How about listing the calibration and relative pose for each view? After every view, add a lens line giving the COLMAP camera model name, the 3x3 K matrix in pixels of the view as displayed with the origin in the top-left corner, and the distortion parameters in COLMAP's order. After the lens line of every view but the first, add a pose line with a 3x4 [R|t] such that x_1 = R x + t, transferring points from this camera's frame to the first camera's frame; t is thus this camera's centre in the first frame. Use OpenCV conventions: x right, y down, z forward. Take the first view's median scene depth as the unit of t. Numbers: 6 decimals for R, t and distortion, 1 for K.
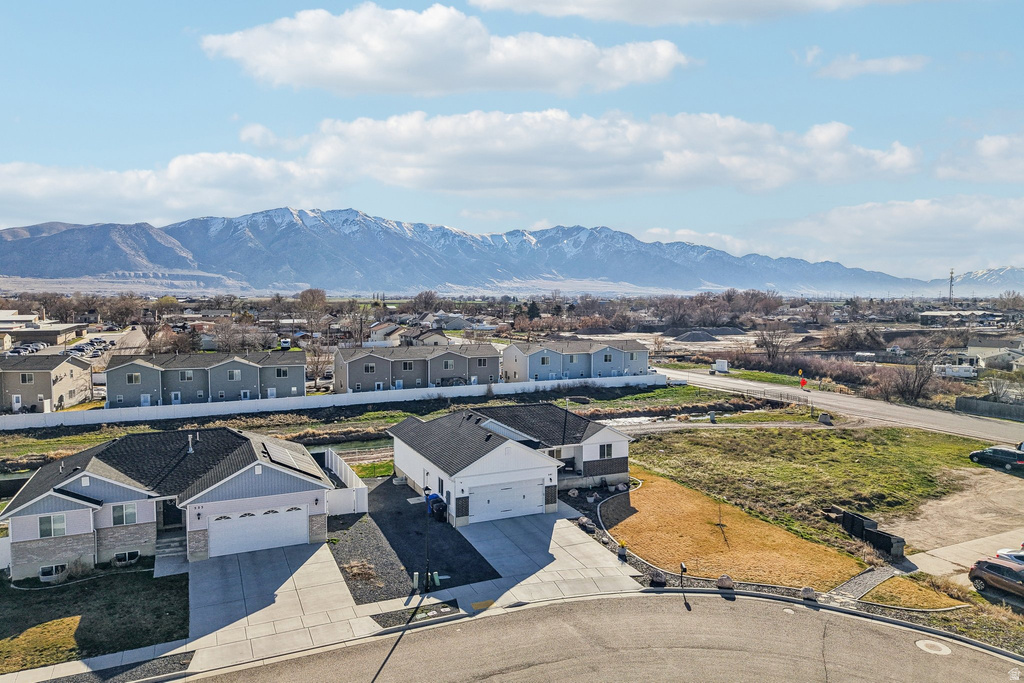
lens RADIAL K [[684.9, 0, 512.0], [0, 684.9, 341.5], [0, 0, 1]] dist [0.044644, -0.058762]
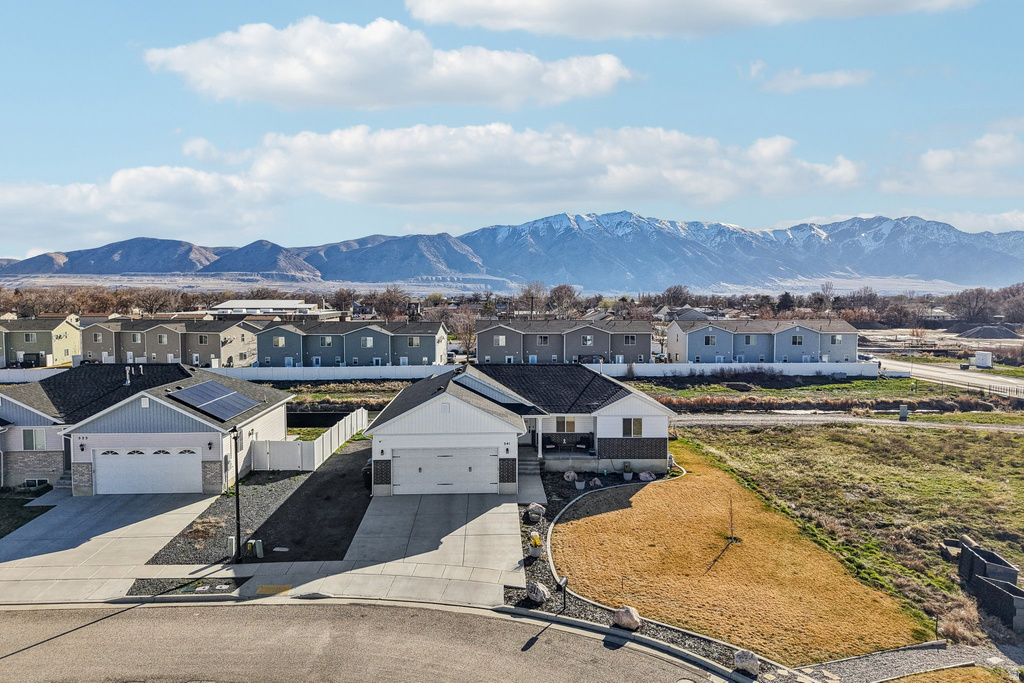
lens RADIAL K [[684.9, 0, 512.0], [0, 684.9, 341.5], [0, 0, 1]] dist [0.044644, -0.058762]
pose [[0.924193, 0.023126, -0.381225, 0.341033], [-0.023894, 0.999711, 0.002721, 0.077173], [0.381177, 0.006594, 0.924478, 0.295089]]
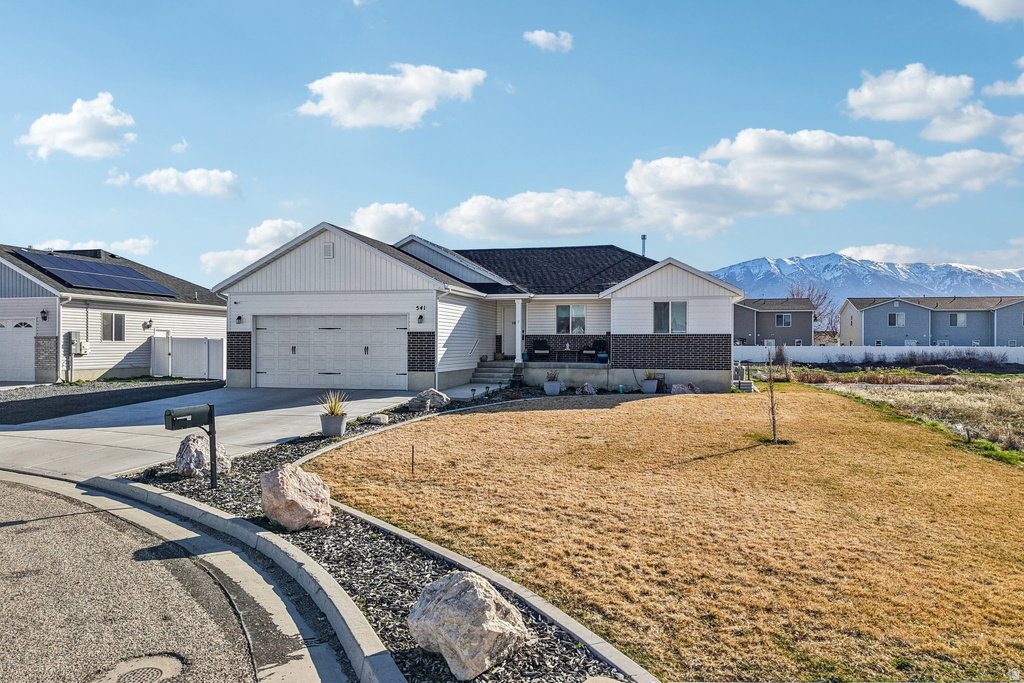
lens RADIAL K [[681.4, 0, 515.2], [0, 681.4, 344.3], [0, 0, 1]] dist [0.041771, -0.052998]
pose [[0.786746, -0.000076, -0.617277, 0.382022], [-0.043129, 0.997549, -0.055092, 0.236867], [0.615769, 0.069965, 0.784814, 0.668446]]
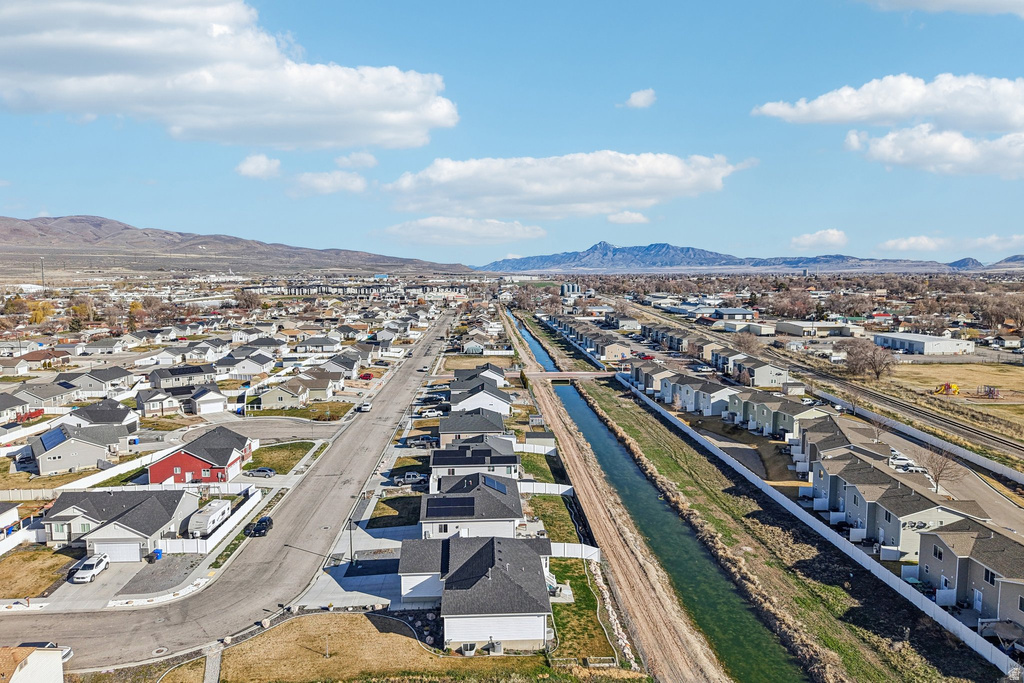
lens RADIAL K [[690.9, 0, 511.1], [0, 690.9, 336.2], [0, 0, 1]] dist [0.053953, -0.079218]
pose [[-0.374843, 0.083512, -0.923319, 1.340703], [-0.059013, 0.991766, 0.113660, -0.525024], [0.925208, 0.097093, -0.366828, 1.716457]]
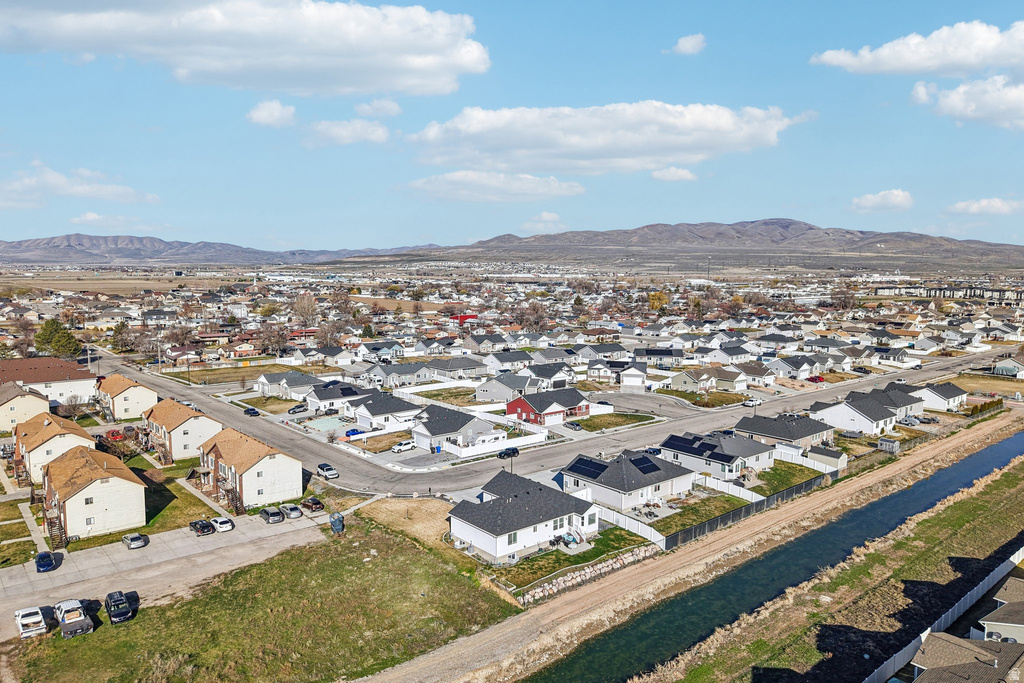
lens RADIAL K [[690.9, 0, 511.1], [0, 690.9, 336.2], [0, 0, 1]] dist [0.053953, -0.079218]
pose [[-0.961344, 0.011862, -0.275095, 0.552653], [-0.033756, 0.986458, 0.160501, -0.613976], [0.273274, 0.163583, -0.947925, 2.903105]]
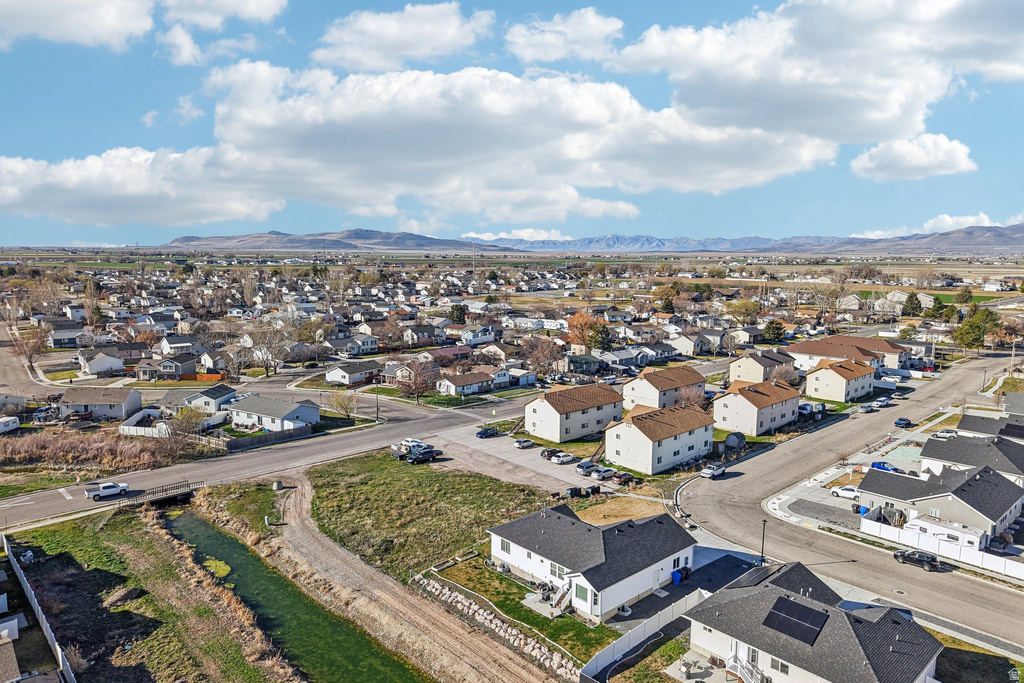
lens RADIAL K [[684.9, 0, 512.0], [0, 684.9, 341.5], [0, 0, 1]] dist [0.044644, -0.058762]
pose [[-0.310039, -0.134029, 0.941229, -1.351423], [0.056570, 0.985658, 0.158990, -0.535525], [-0.949039, 0.102538, -0.298010, 1.724941]]
